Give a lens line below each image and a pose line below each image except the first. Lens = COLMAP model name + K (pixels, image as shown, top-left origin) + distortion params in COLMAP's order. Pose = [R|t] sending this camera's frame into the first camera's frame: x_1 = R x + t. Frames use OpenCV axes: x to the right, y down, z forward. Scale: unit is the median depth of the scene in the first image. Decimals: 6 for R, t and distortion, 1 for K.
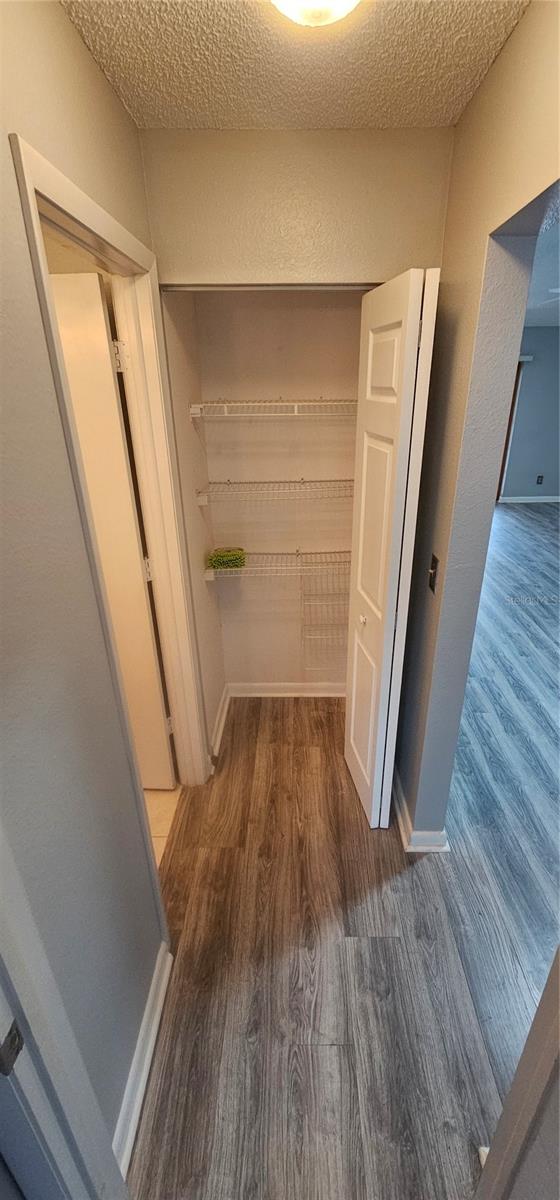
lens RADIAL K [[489.1, 0, 286.4], [0, 489.1, 600.3], [0, 0, 1]] dist [-0.000603, 0.000323]
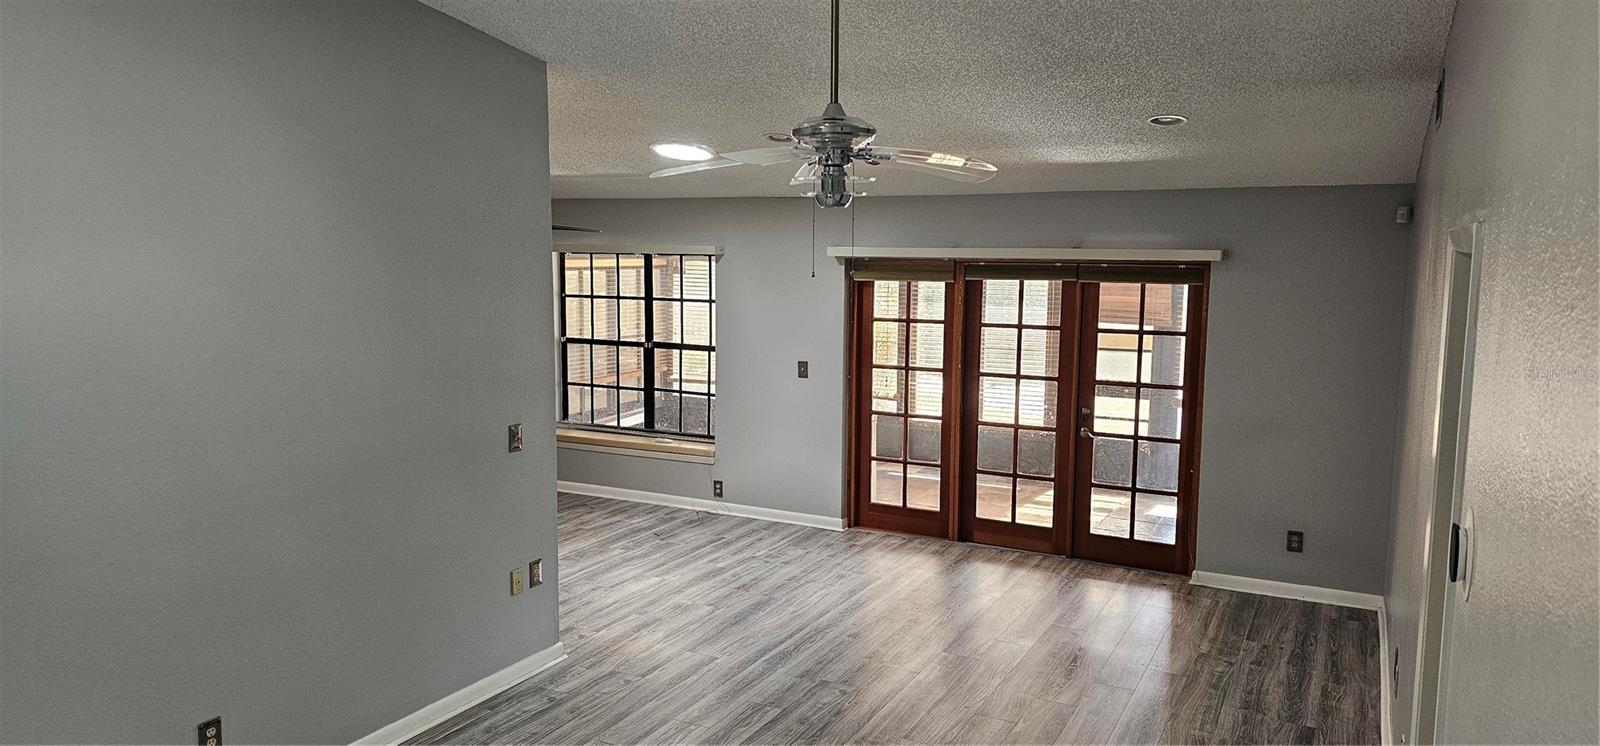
lens RADIAL K [[1058.1, 0, 807.6], [0, 1058.1, 358.6], [0, 0, 1]] dist [0.051803, -0.033169]
pose [[0.894589, 0.066737, -0.441879, 0.856549], [-0.198389, 0.945319, -0.258871, -0.141464], [0.400440, 0.319247, 0.858912, 0.129945]]
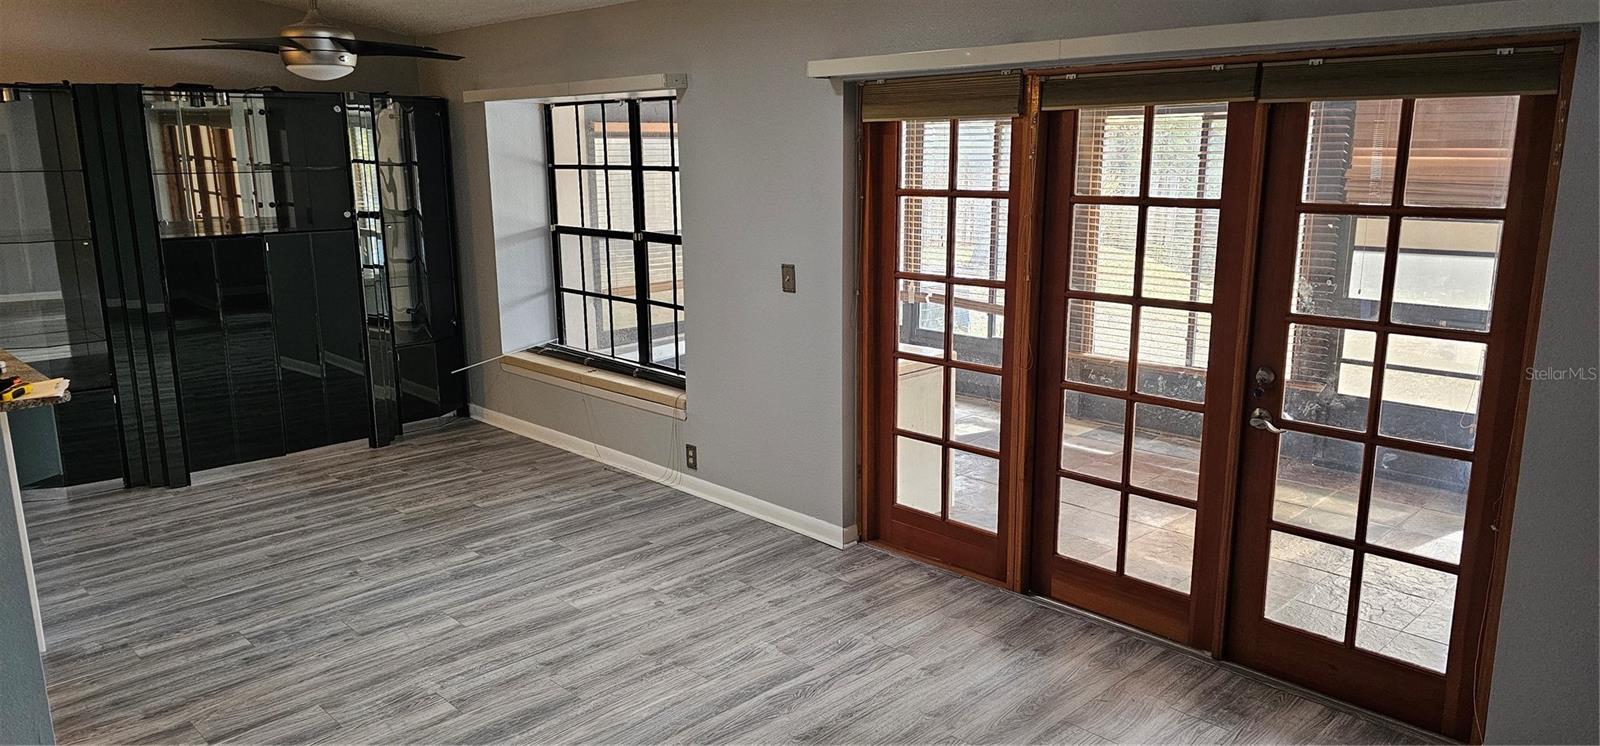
lens RADIAL K [[1058.1, 0, 808.6], [0, 1058.1, 366.8], [0, 0, 1]] dist [0.051803, -0.033169]
pose [[0.716443, 0.148901, -0.681570, 0.825053], [-0.284264, 0.954485, -0.090284, -0.385175], [0.637105, 0.258429, 0.726162, 0.855784]]
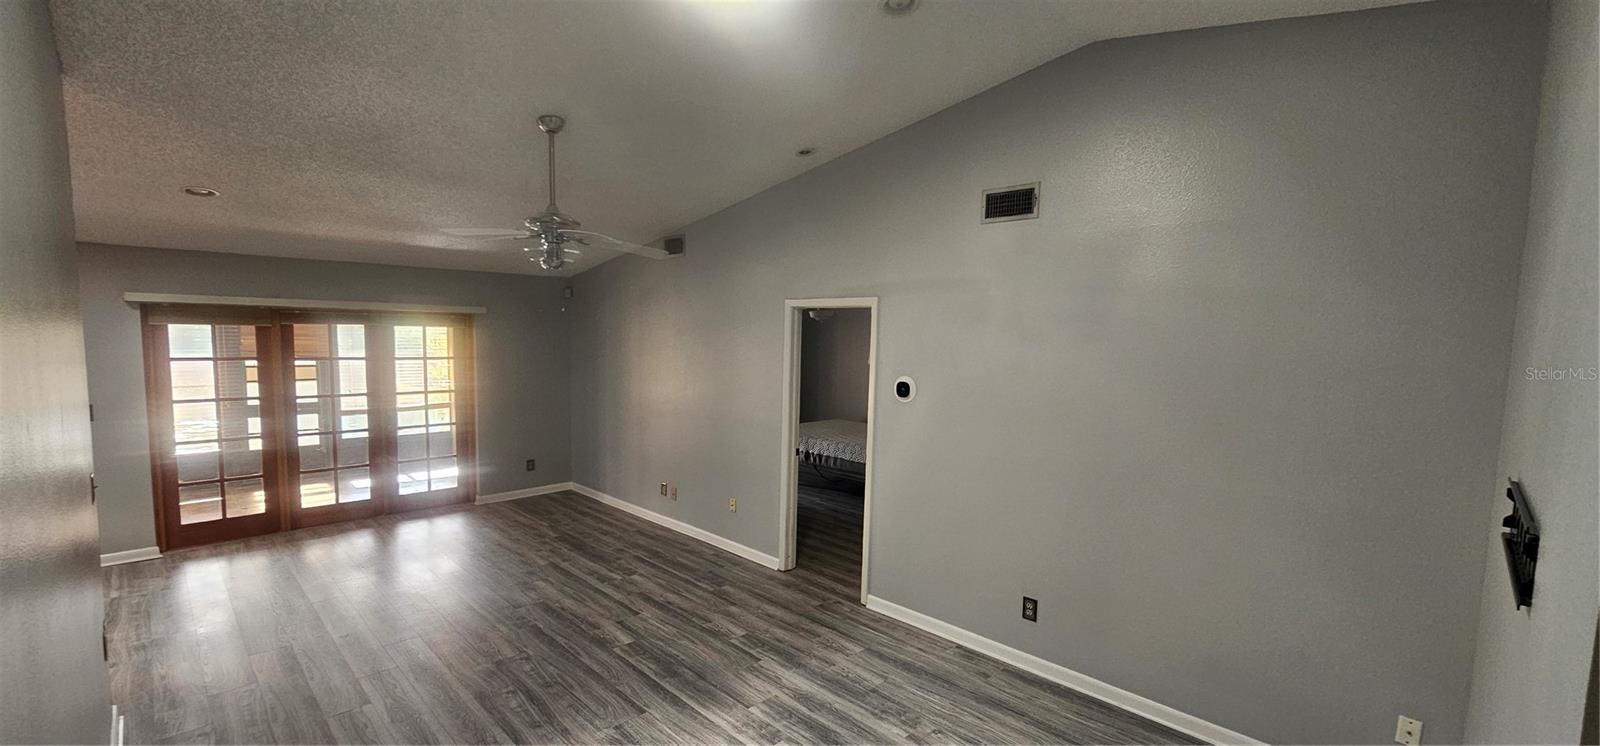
lens RADIAL K [[652.1, 0, 791.6], [0, 652.1, 389.7], [0, 0, 1]] dist [-0.000603, 0.000323]
pose [[0.694433, -0.037844, 0.718562, 0.163607], [0.264499, 0.942128, -0.205999, -0.084202], [-0.669181, 0.333111, 0.664254, 0.119143]]
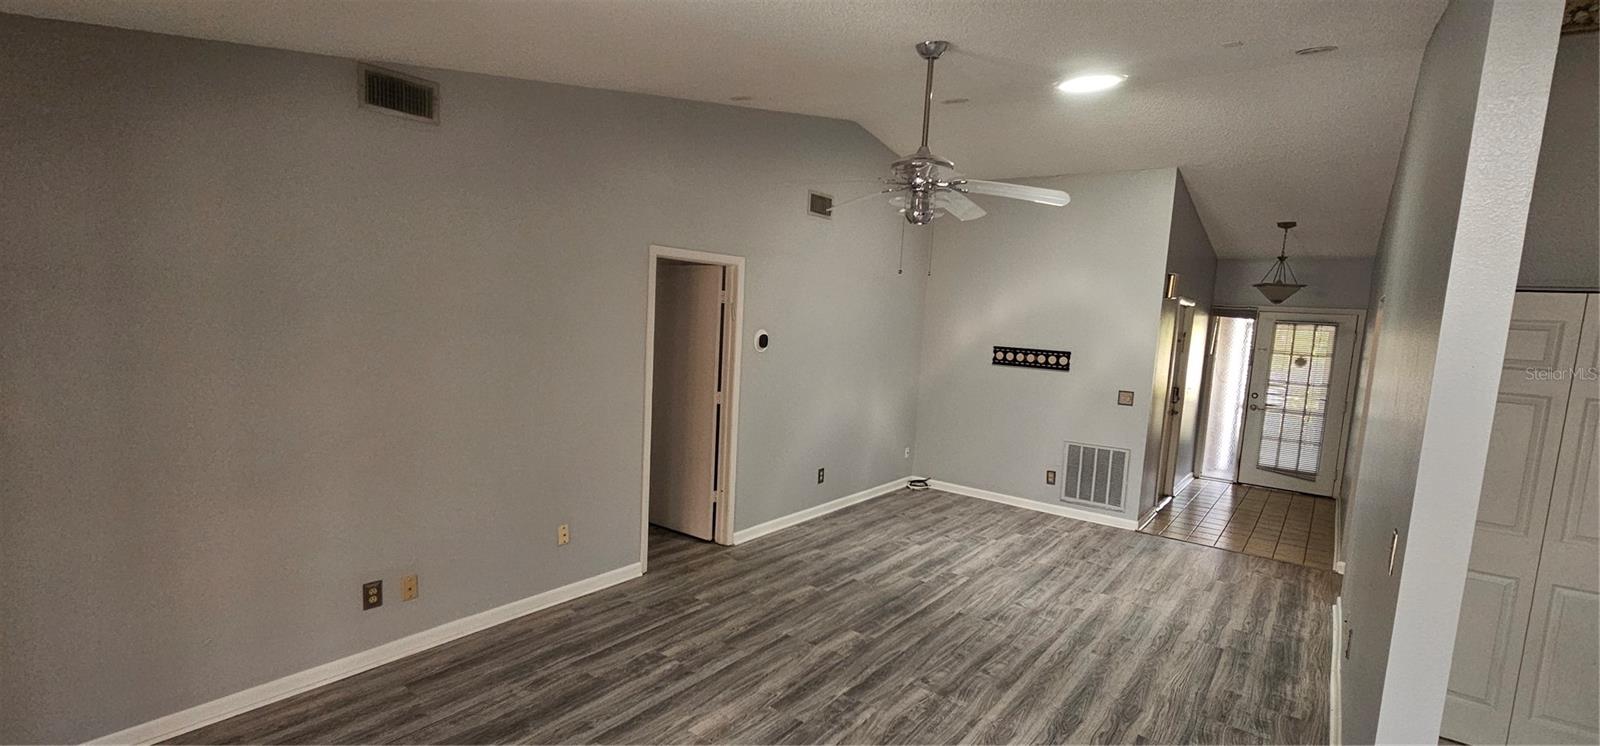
lens RADIAL K [[724.1, 0, 794.6], [0, 724.1, 391.1], [0, 0, 1]] dist [0.000729, -0.000801]
pose [[-0.810092, -0.096246, 0.578350, 0.194499], [0.197976, 0.883592, 0.424347, -0.630089], [-0.551867, 0.458259, -0.696736, 1.405088]]
